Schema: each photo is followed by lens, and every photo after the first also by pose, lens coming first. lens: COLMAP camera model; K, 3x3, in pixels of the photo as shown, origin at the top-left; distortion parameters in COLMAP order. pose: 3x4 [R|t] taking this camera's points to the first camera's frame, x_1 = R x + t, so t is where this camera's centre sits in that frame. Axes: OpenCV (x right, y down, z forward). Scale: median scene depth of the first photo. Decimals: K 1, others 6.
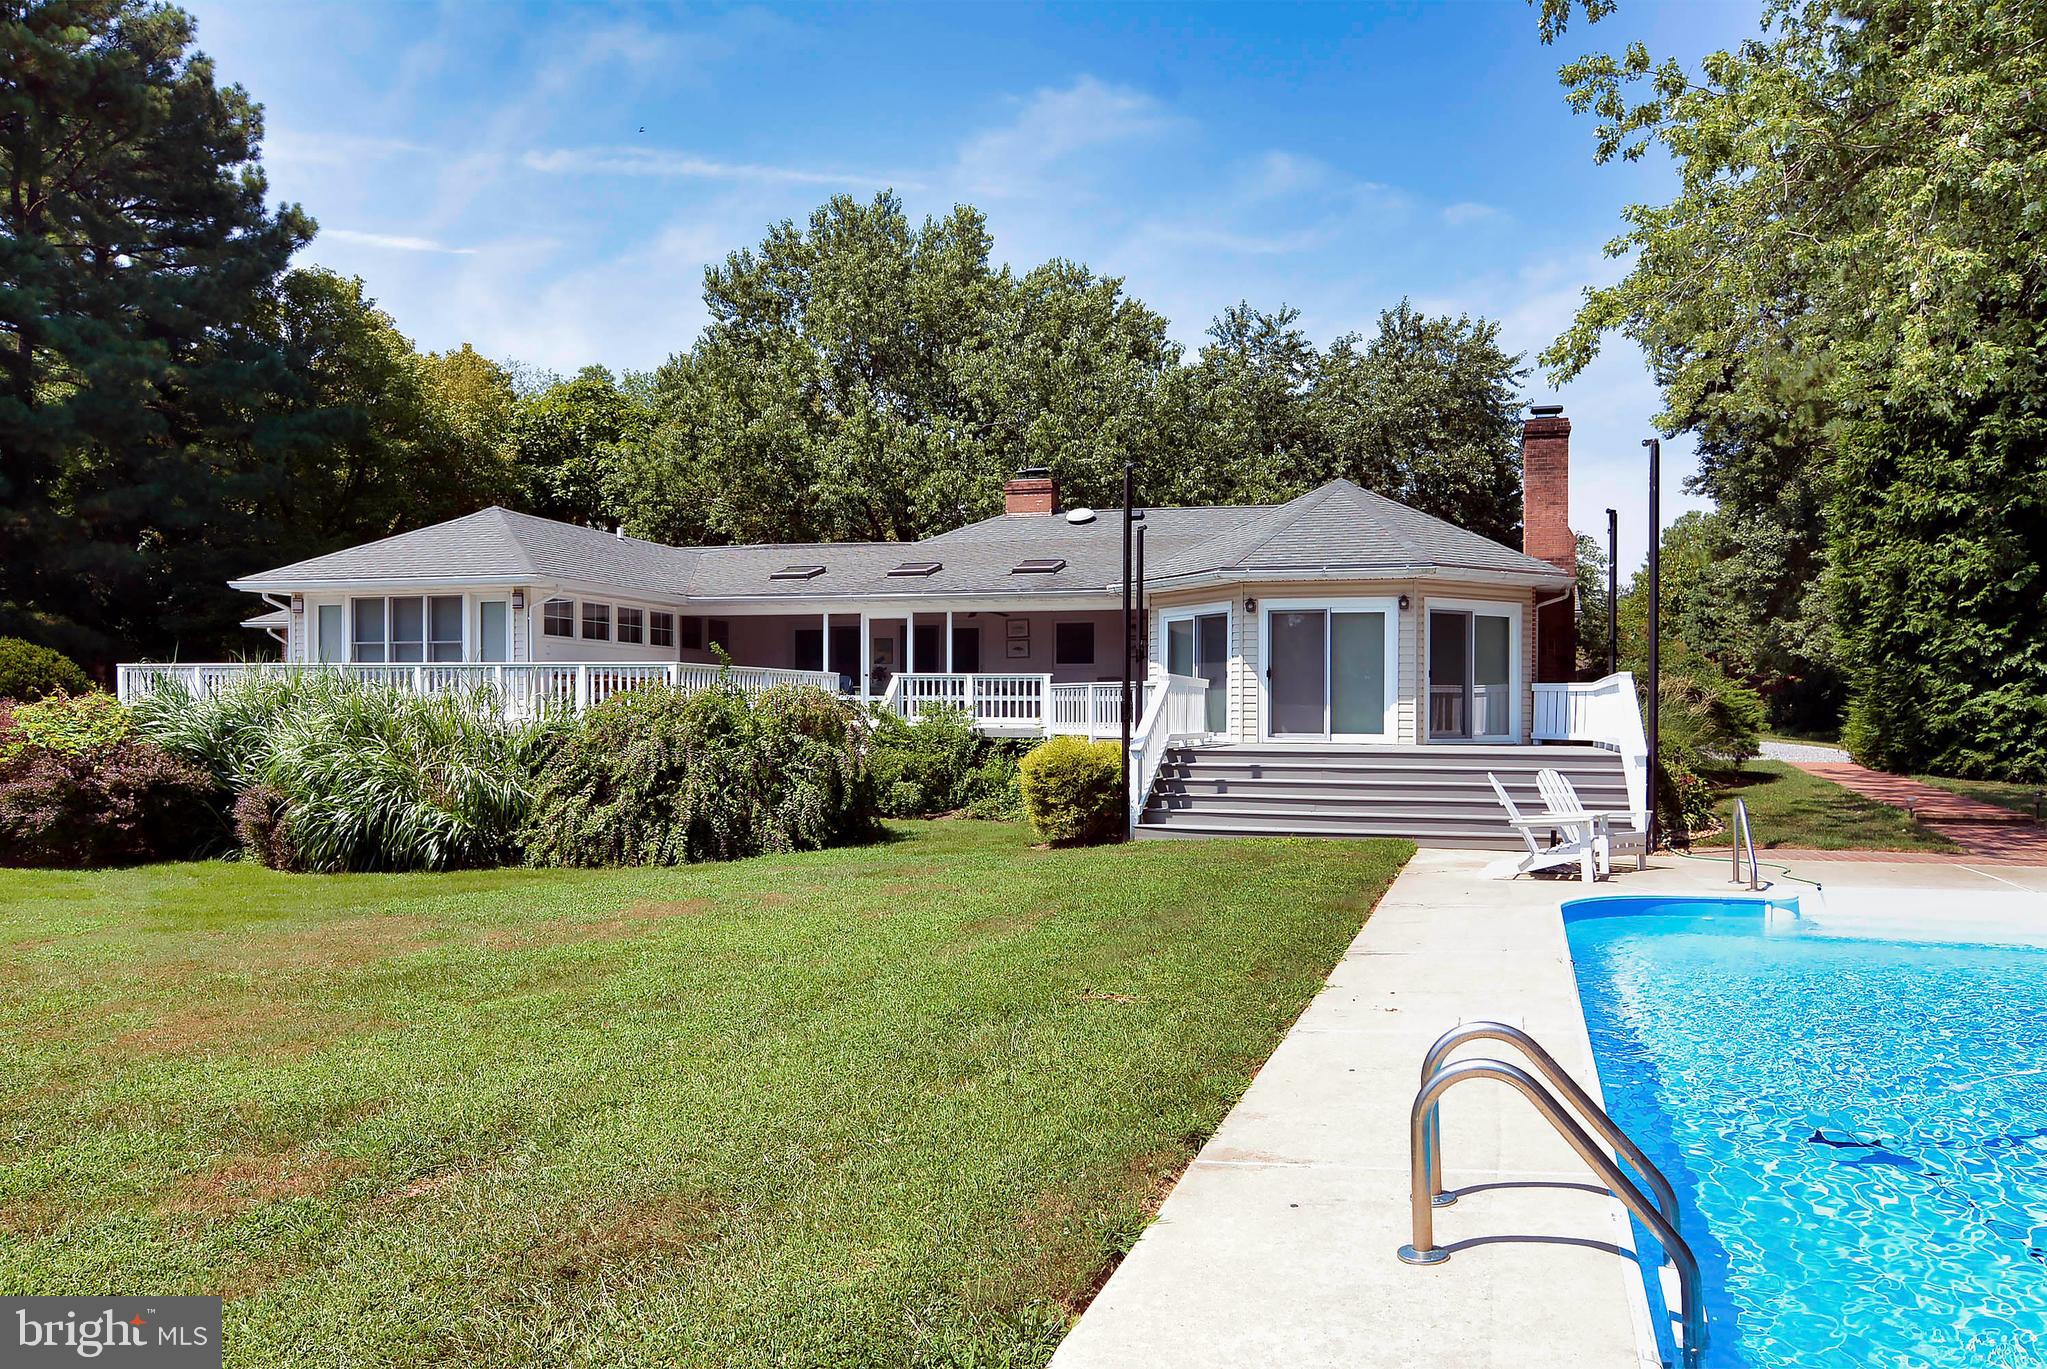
lens RADIAL K [[1524.0, 0, 999.2], [0, 1524.0, 703.0], [0, 0, 1]] dist [-0.032507, 0.001460]
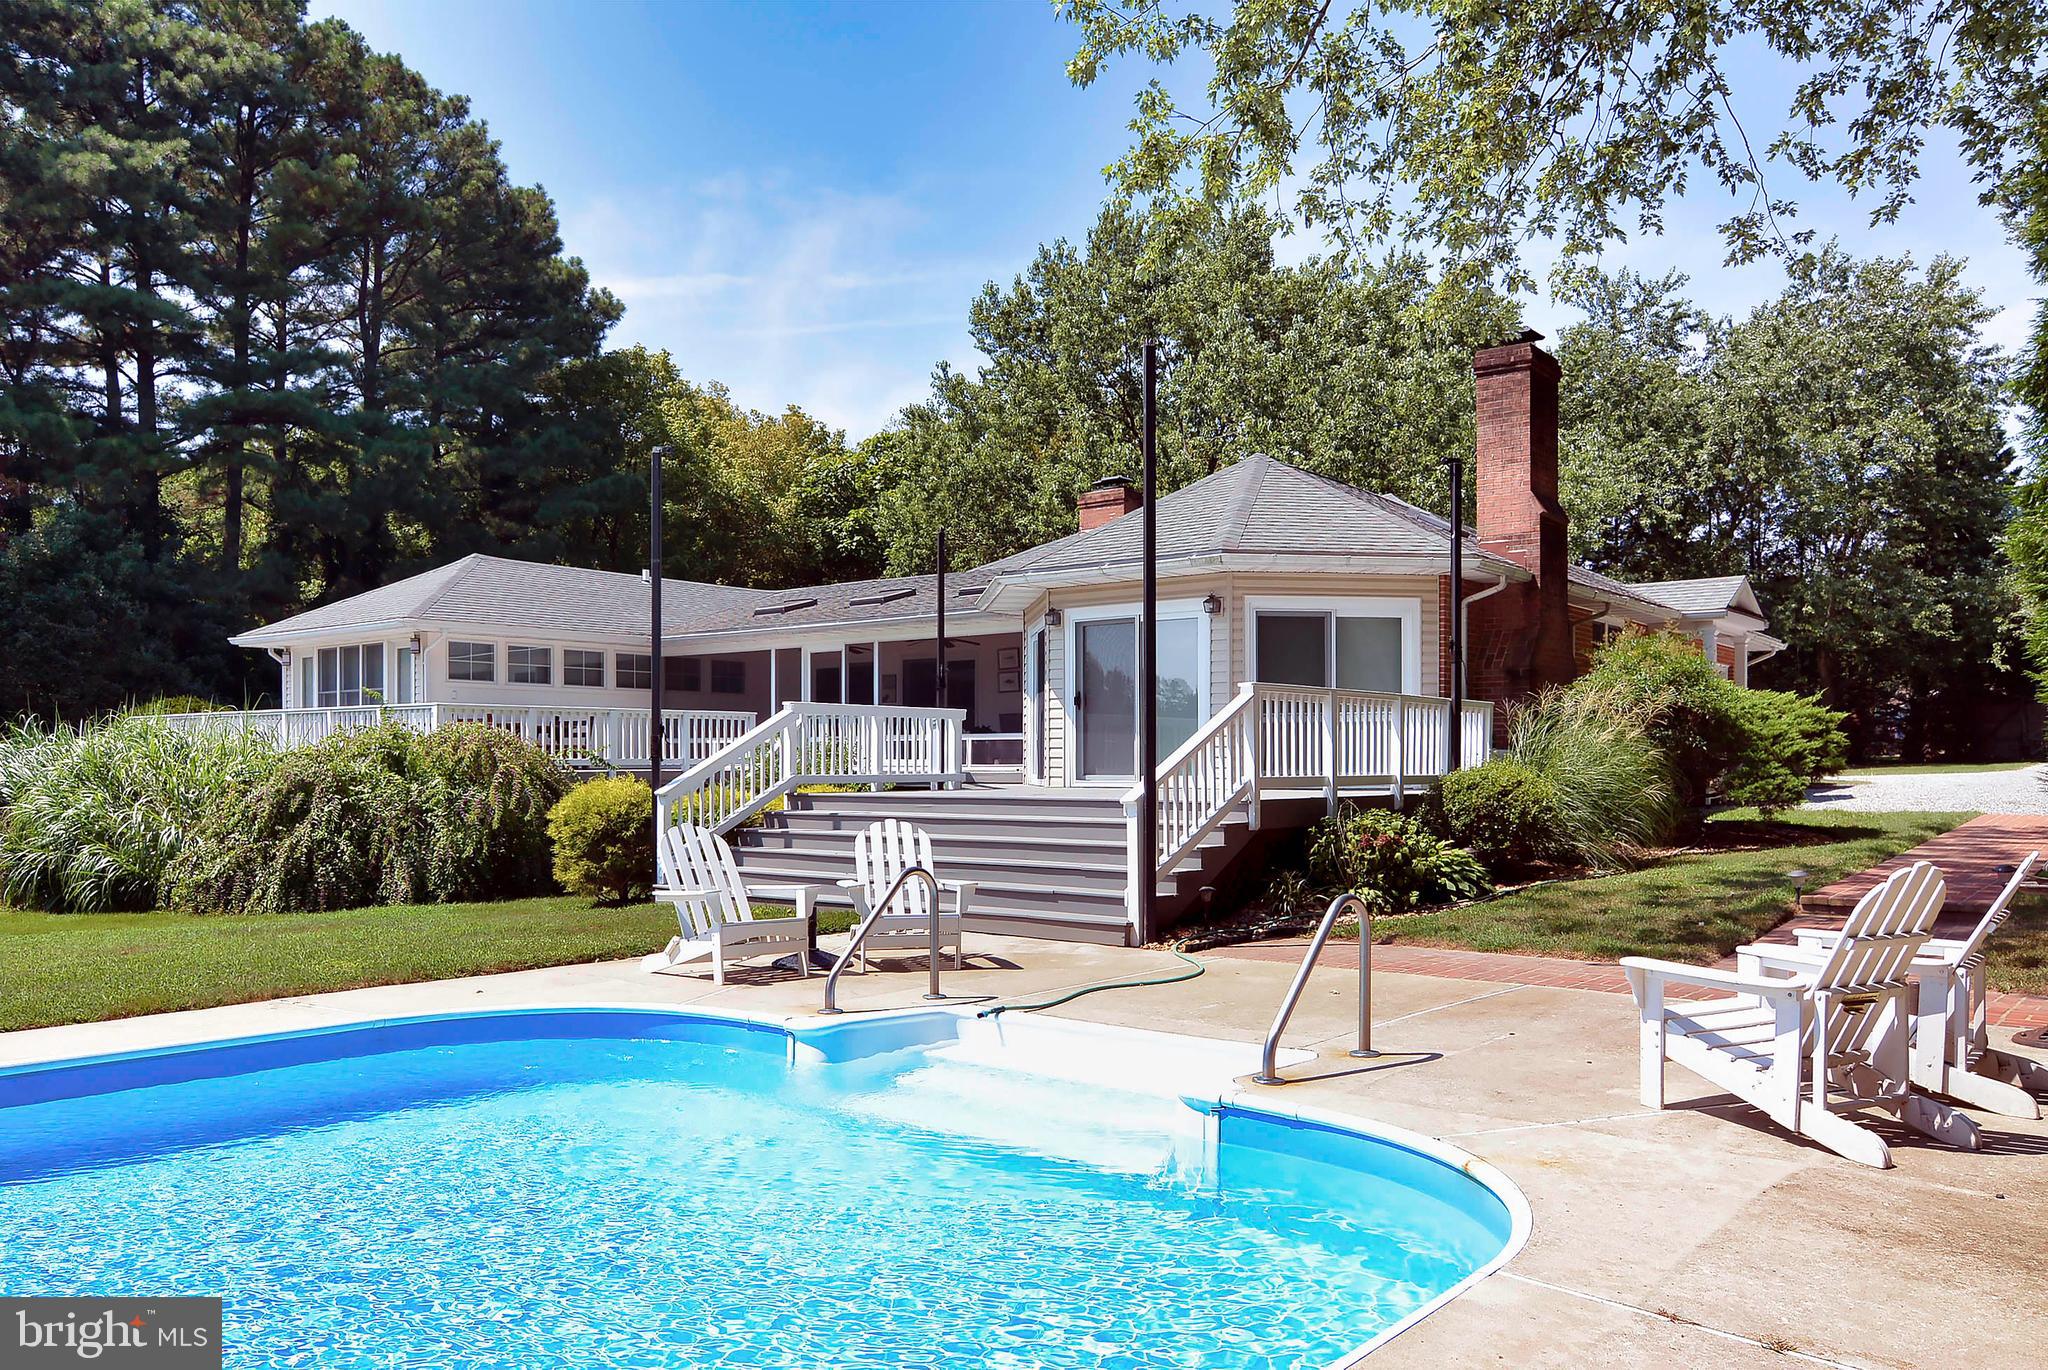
lens RADIAL K [[1524.8, 0, 967.5], [0, 1524.8, 765.9], [0, 0, 1]] dist [-0.032507, 0.001460]
pose [[0.918699, -0.006372, -0.394906, 0.359560], [0.009692, 0.999932, 0.006415, 0.007543], [0.394838, -0.009721, 0.918699, 0.195732]]
